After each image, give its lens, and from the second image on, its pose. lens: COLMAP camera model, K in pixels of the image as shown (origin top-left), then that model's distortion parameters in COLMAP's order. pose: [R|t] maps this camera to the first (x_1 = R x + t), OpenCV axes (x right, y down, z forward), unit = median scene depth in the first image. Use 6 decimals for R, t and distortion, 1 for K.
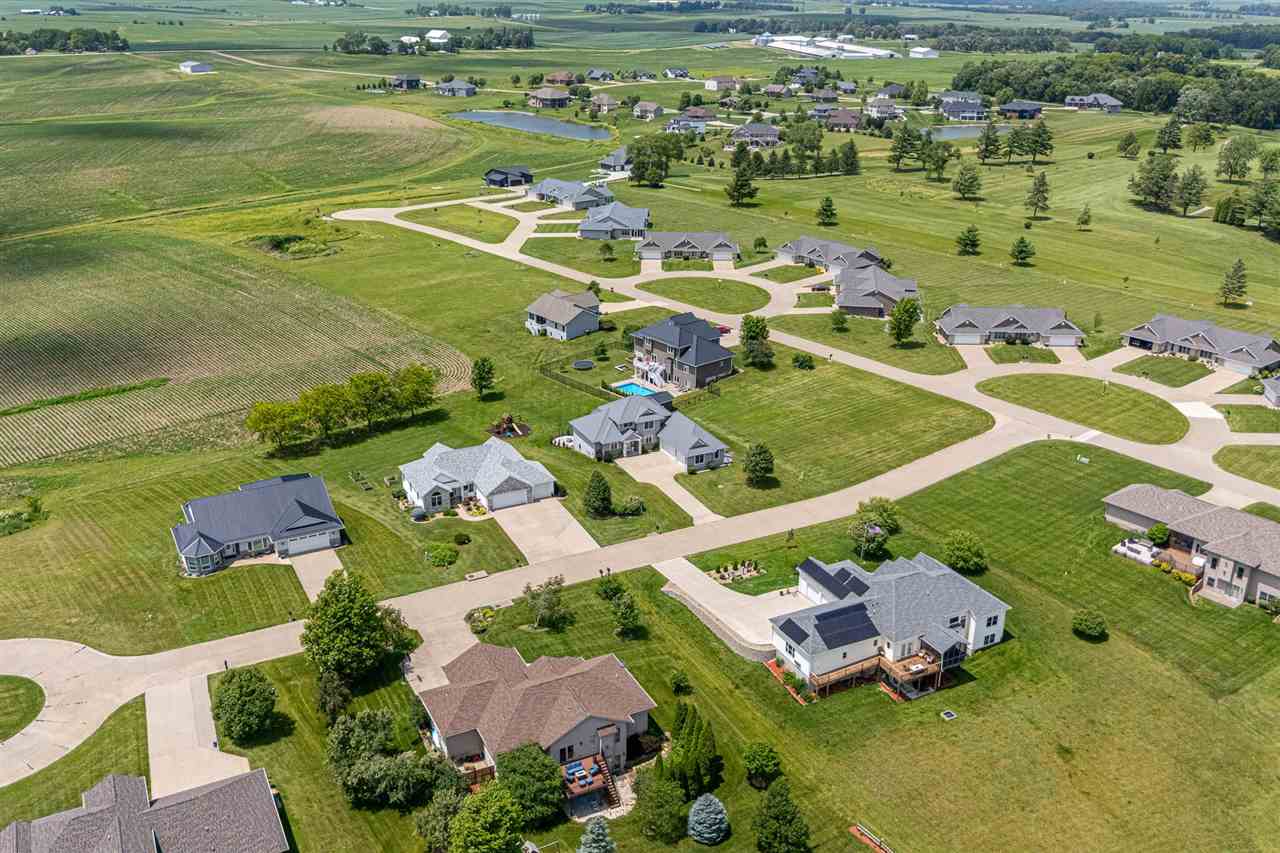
lens RADIAL K [[1090.3, 0, 640.0], [0, 1090.3, 426.5], [0, 0, 1]] dist [0.084066, -0.105890]
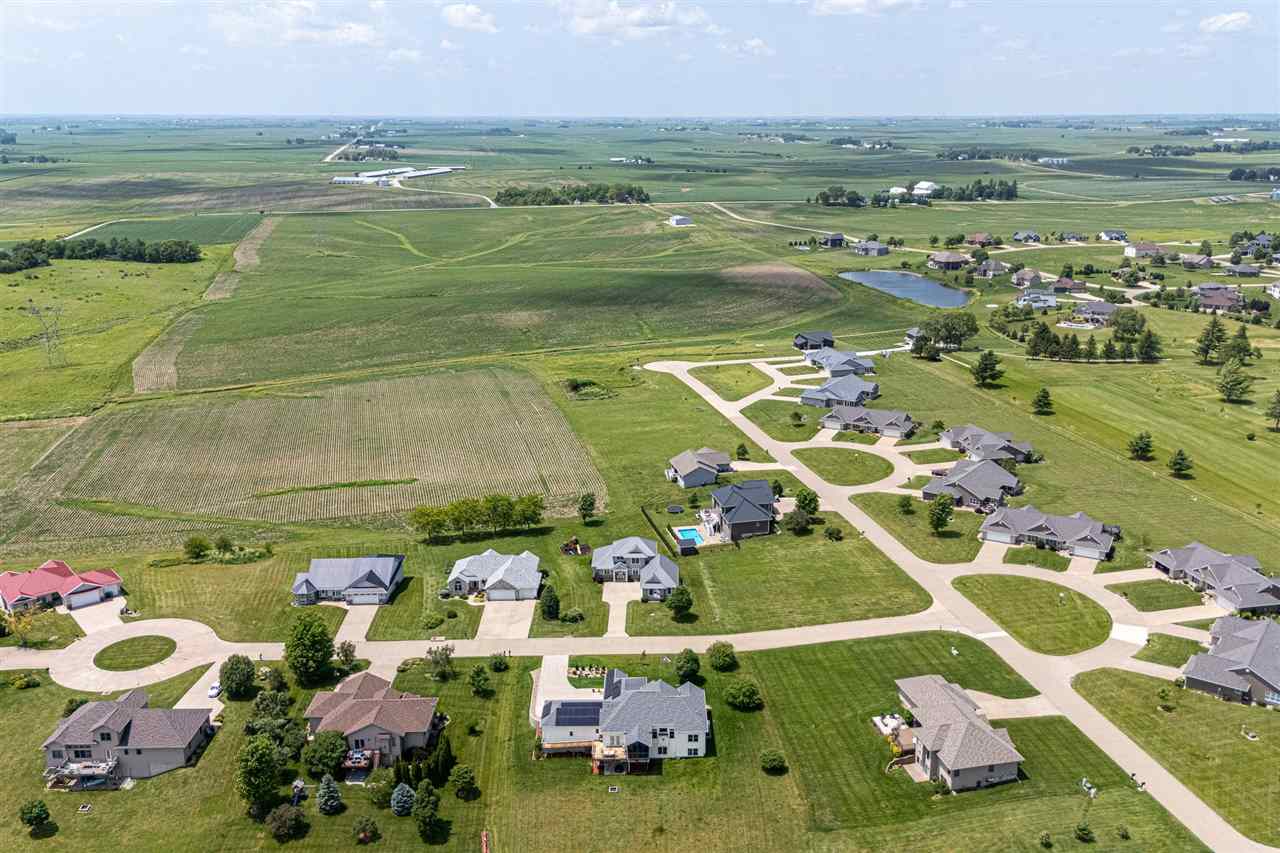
lens RADIAL K [[1090.3, 0, 640.0], [0, 1090.3, 426.5], [0, 0, 1]] dist [0.084066, -0.105890]
pose [[0.889934, 0.107244, -0.443302, 0.466982], [-0.156727, 0.984681, -0.076416, -0.049440], [0.428316, 0.137482, 0.893109, -0.161260]]
